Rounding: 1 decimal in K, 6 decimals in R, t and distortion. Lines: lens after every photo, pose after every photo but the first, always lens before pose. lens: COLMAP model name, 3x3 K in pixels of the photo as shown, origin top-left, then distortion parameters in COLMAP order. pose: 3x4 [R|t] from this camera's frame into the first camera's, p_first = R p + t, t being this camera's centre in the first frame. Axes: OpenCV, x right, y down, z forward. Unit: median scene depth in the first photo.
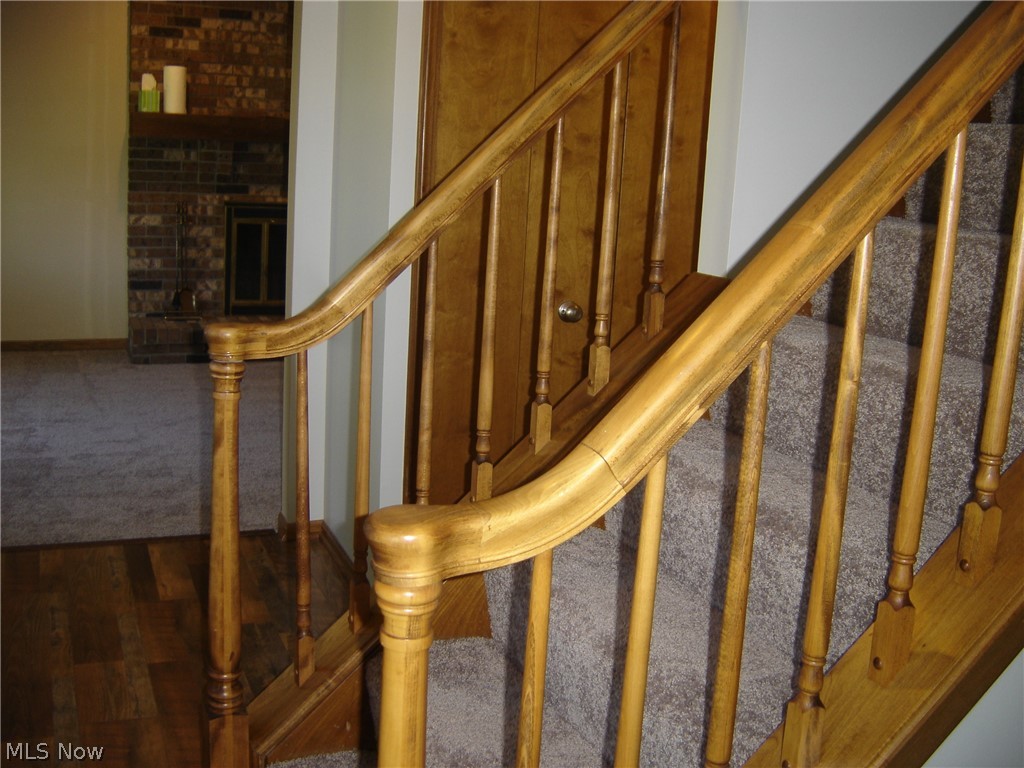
lens RADIAL K [[1175.4, 0, 512.3], [0, 1175.4, 383.7], [0, 0, 1]] dist [-0.129292, 0.000000]
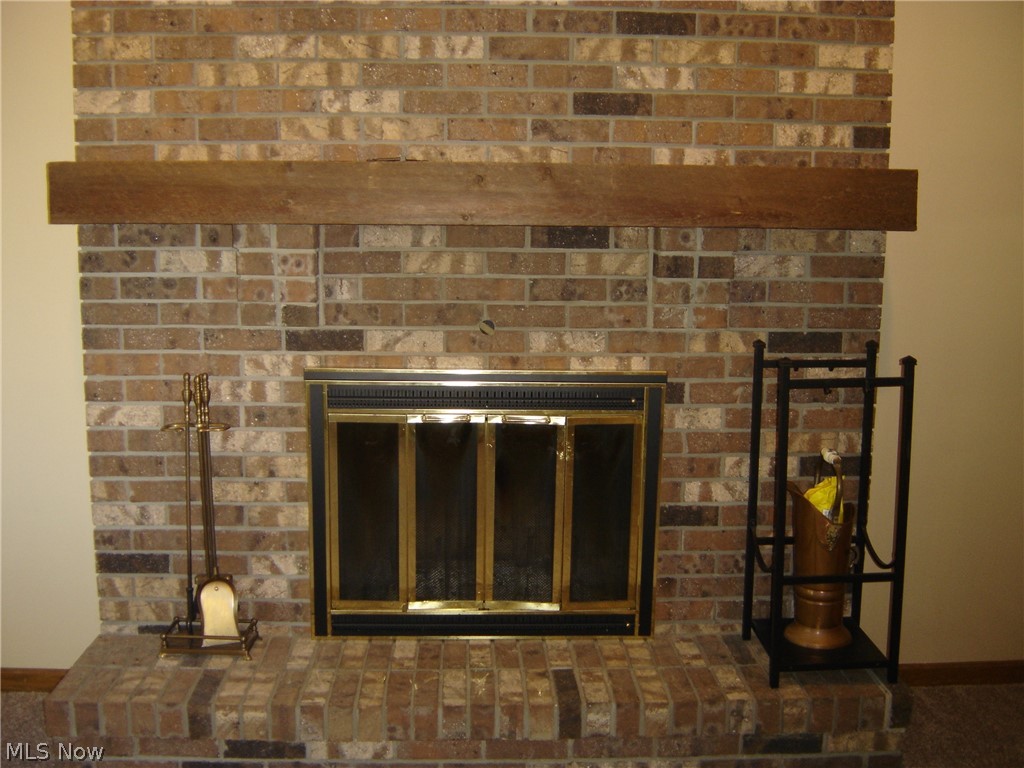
lens RADIAL K [[1175.4, 0, 511.7], [0, 1175.4, 385.1], [0, 0, 1]] dist [-0.129292, 0.000000]
pose [[0.935992, 0.014044, -0.351741, -0.034570], [-0.028882, 0.998899, -0.036973, -0.140114], [0.350835, 0.044765, 0.935367, 0.647317]]
